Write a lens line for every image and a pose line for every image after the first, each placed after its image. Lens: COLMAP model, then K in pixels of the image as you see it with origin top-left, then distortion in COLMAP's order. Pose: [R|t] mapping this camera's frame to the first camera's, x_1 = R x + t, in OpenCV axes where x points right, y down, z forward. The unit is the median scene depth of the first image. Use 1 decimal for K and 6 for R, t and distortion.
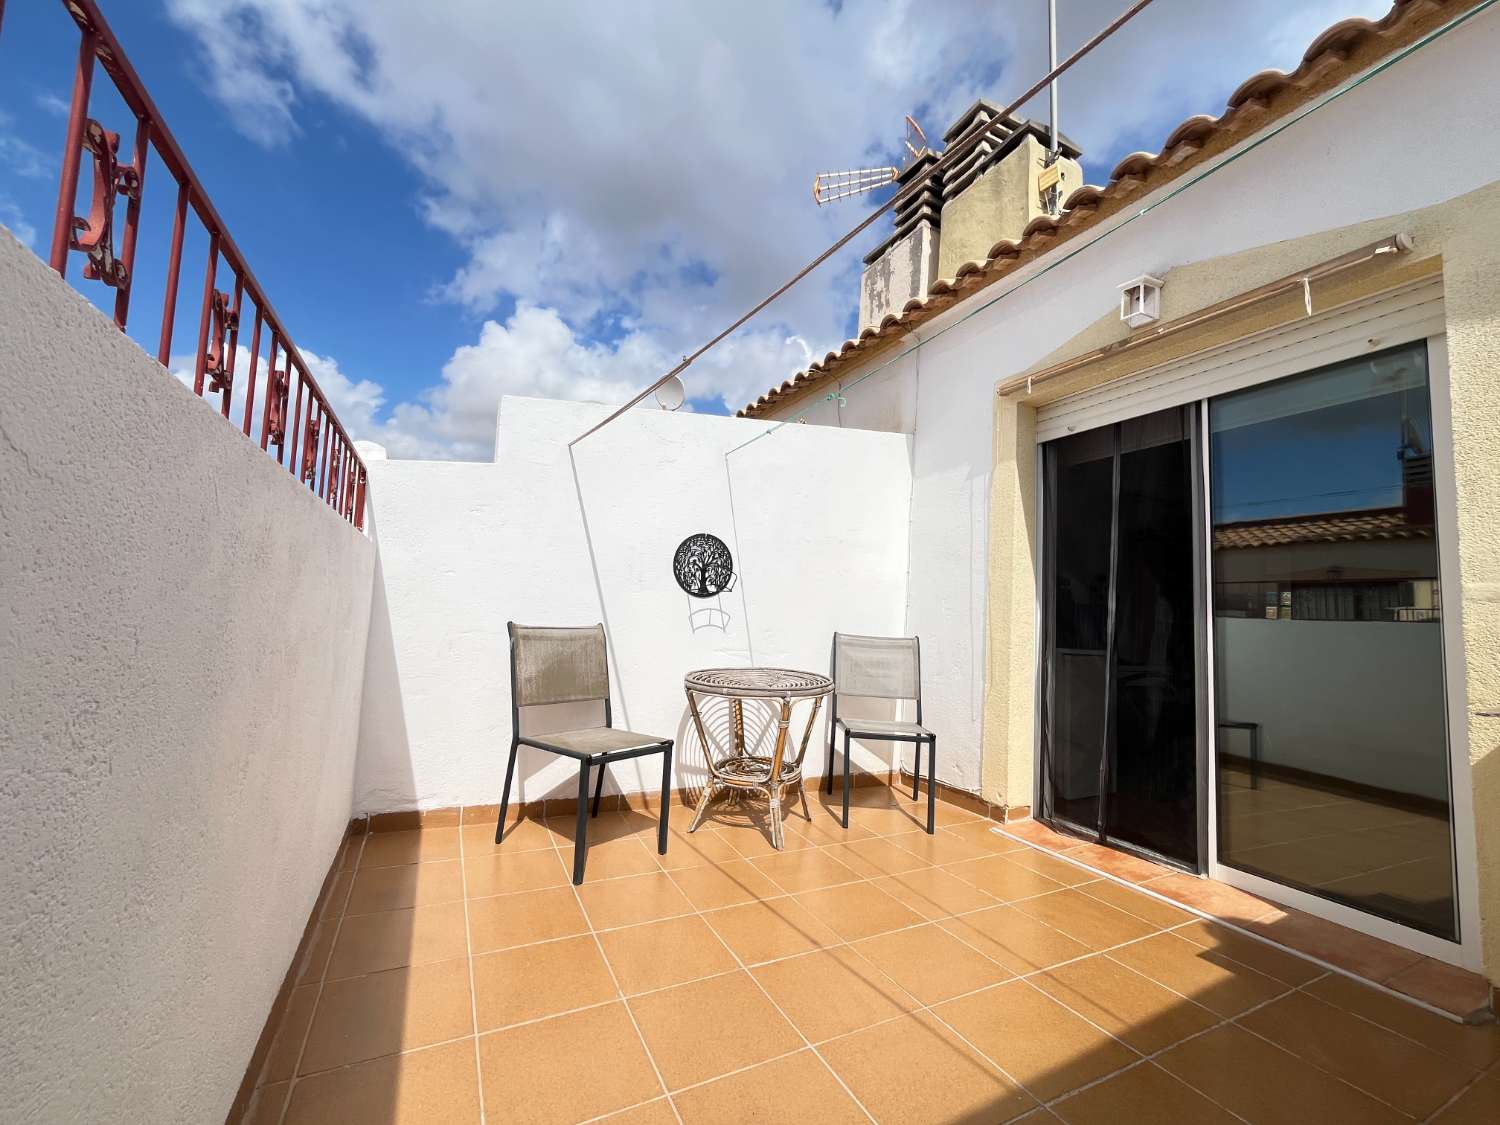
lens RADIAL K [[612.8, 0, 750.6], [0, 612.8, 564.8], [0, 0, 1]] dist [-0.001852, -0.000004]
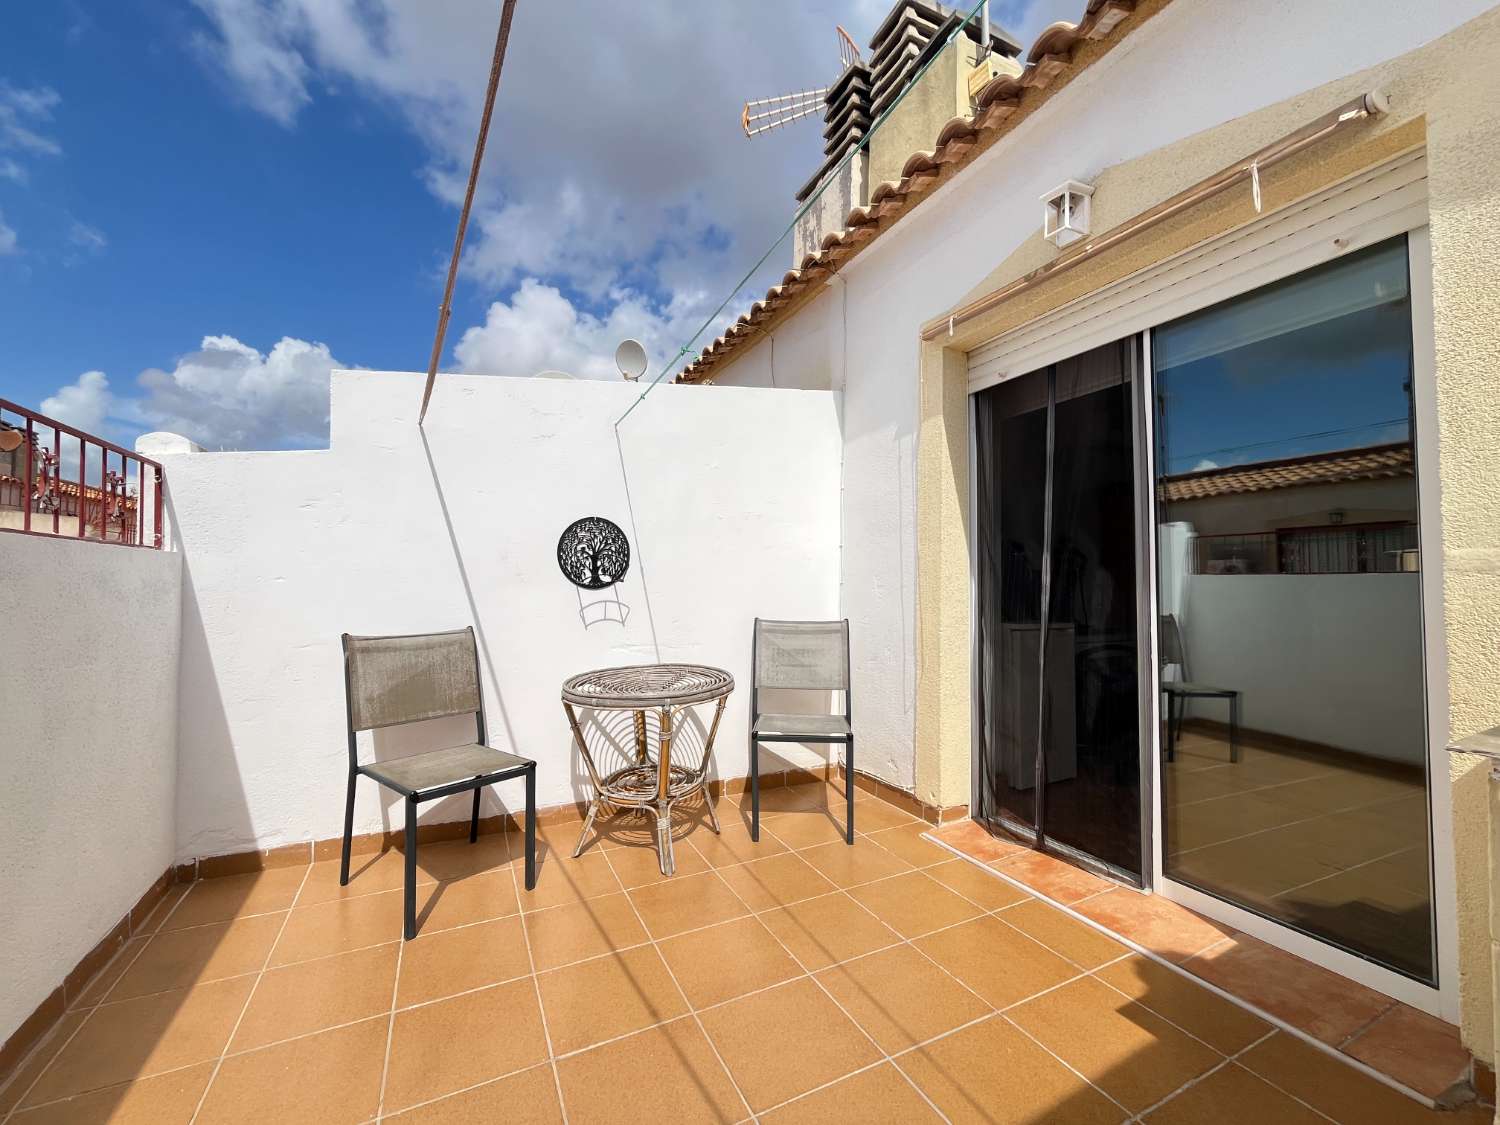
lens RADIAL K [[612.8, 0, 749.2], [0, 612.8, 565.1], [0, 0, 1]] dist [-0.001852, -0.000004]
pose [[0.998769, -0.048117, -0.012084, 0.179389], [0.048705, 0.997332, 0.054374, -0.021417], [0.009435, -0.054895, 0.998448, 0.133115]]
